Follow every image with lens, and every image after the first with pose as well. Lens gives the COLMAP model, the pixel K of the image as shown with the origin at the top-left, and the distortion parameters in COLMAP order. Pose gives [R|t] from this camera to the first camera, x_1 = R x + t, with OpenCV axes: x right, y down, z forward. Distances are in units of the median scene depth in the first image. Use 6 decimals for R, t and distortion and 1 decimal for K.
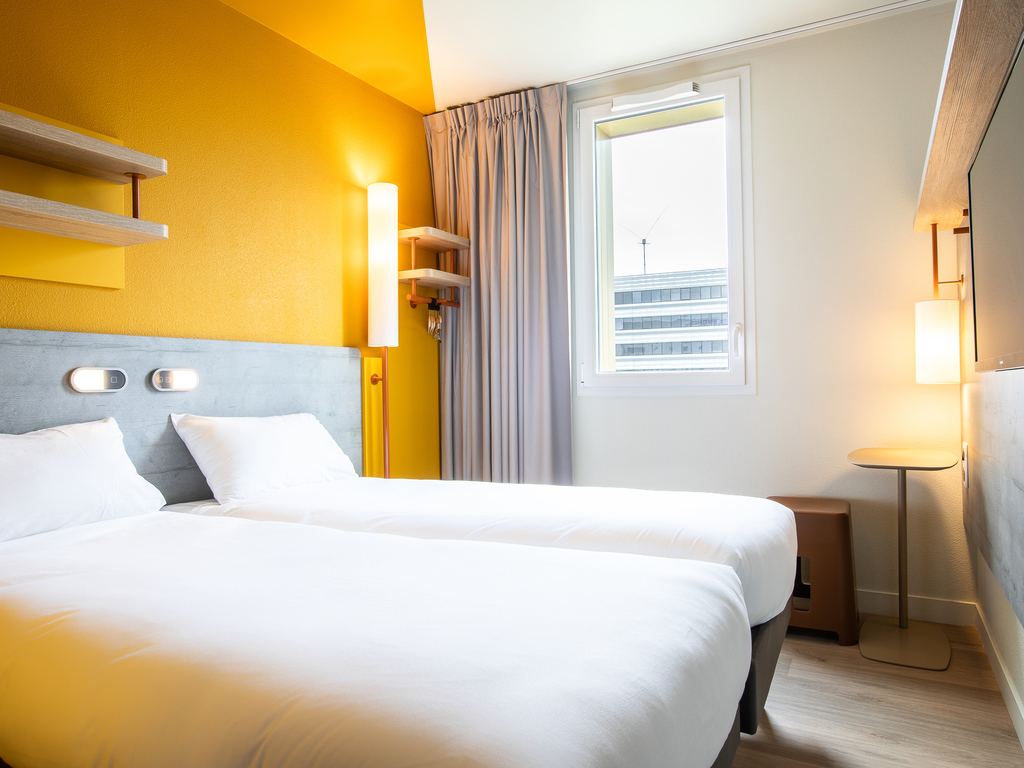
lens RADIAL K [[720.7, 0, 514.3], [0, 720.7, 377.0], [0, 0, 1]] dist [-0.036992, 0.036860]
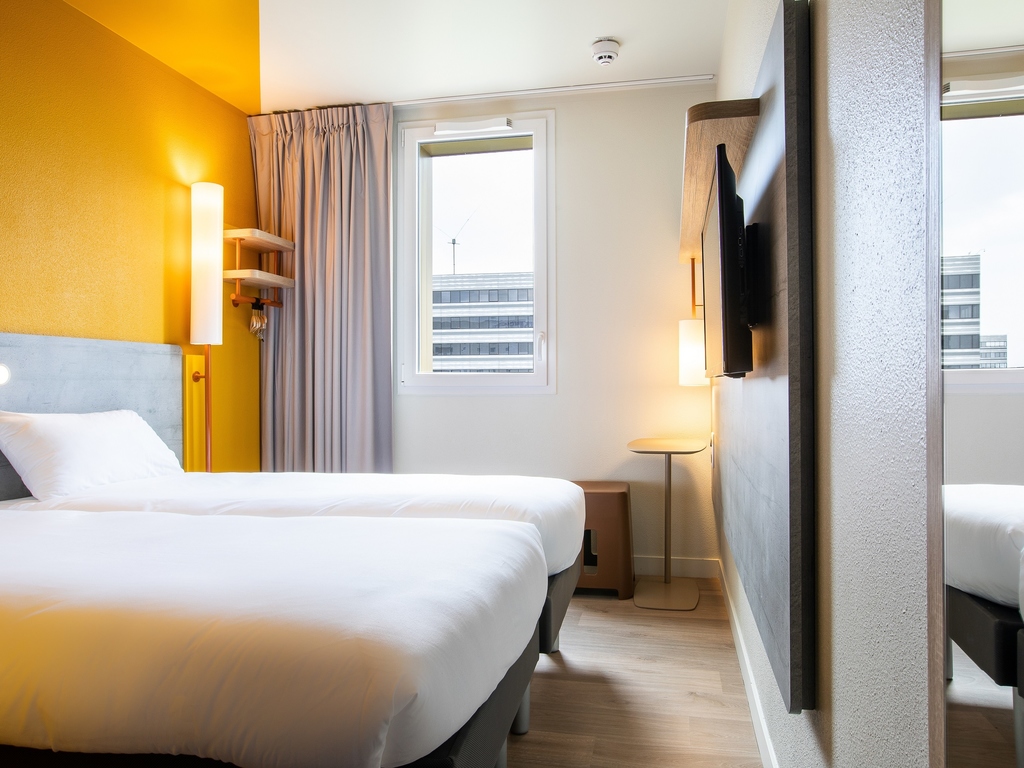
lens RADIAL K [[720.7, 0, 517.2], [0, 720.7, 389.5], [0, 0, 1]] dist [-0.036992, 0.036860]
pose [[0.964391, 0.007295, 0.264379, -0.032549], [-0.012051, 0.999793, 0.016371, -0.000612], [-0.264205, -0.018974, 0.964280, -0.109689]]
